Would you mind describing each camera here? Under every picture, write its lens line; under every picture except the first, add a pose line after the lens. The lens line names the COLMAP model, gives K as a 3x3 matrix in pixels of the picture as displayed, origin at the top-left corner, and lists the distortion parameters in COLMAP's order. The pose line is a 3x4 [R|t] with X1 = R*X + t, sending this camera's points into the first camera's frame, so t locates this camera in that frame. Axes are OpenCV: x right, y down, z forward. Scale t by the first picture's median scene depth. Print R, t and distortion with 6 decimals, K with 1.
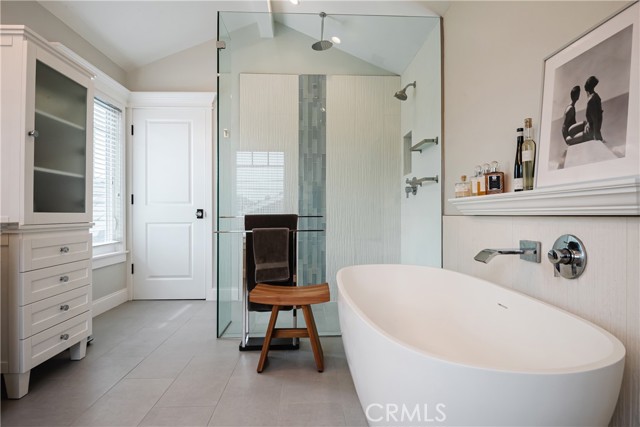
lens RADIAL K [[351.5, 0, 320.0], [0, 351.5, 213.5], [0, 0, 1]] dist [-0.002911, -0.002333]
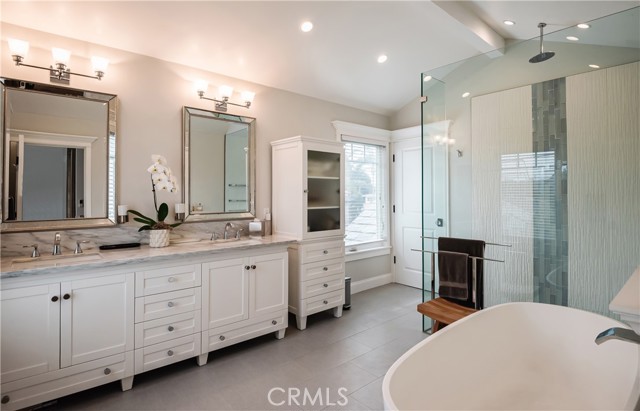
lens RADIAL K [[324.5, 0, 319.8], [0, 324.5, 193.6], [0, 0, 1]] dist [-0.022518, 0.000050]
pose [[0.610994, -0.004816, -0.791621, 0.418020], [0.006459, 0.999979, -0.001098, -0.147210], [0.791609, -0.004442, 0.611012, 0.000504]]
